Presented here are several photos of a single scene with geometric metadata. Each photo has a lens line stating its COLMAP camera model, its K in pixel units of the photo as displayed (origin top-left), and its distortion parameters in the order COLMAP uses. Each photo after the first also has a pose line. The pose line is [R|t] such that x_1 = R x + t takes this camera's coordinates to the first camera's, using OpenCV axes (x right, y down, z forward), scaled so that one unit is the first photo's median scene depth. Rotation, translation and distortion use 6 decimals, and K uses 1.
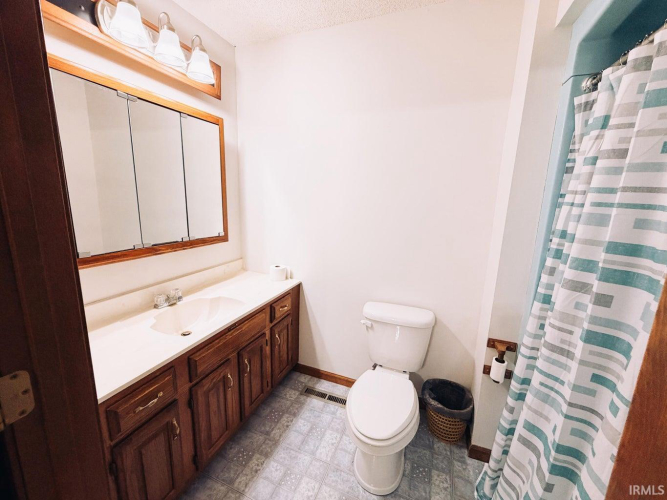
lens RADIAL K [[266.7, 0, 329.6], [0, 266.7, 249.3], [0, 0, 1]] dist [-0.006584, 0.001481]
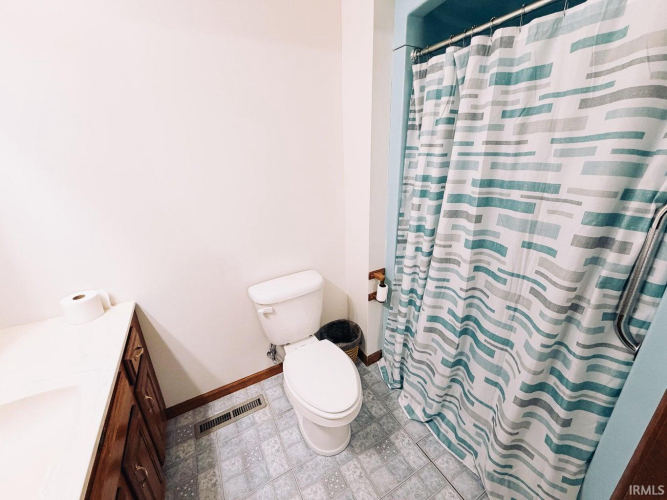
lens RADIAL K [[266.7, 0, 334.5], [0, 266.7, 249.9], [0, 0, 1]] dist [-0.006584, 0.001481]
pose [[0.621921, -0.313979, 0.717378, -0.441147], [0.194756, 0.949331, 0.246659, -0.123287], [-0.758476, -0.013689, 0.651558, 0.432069]]
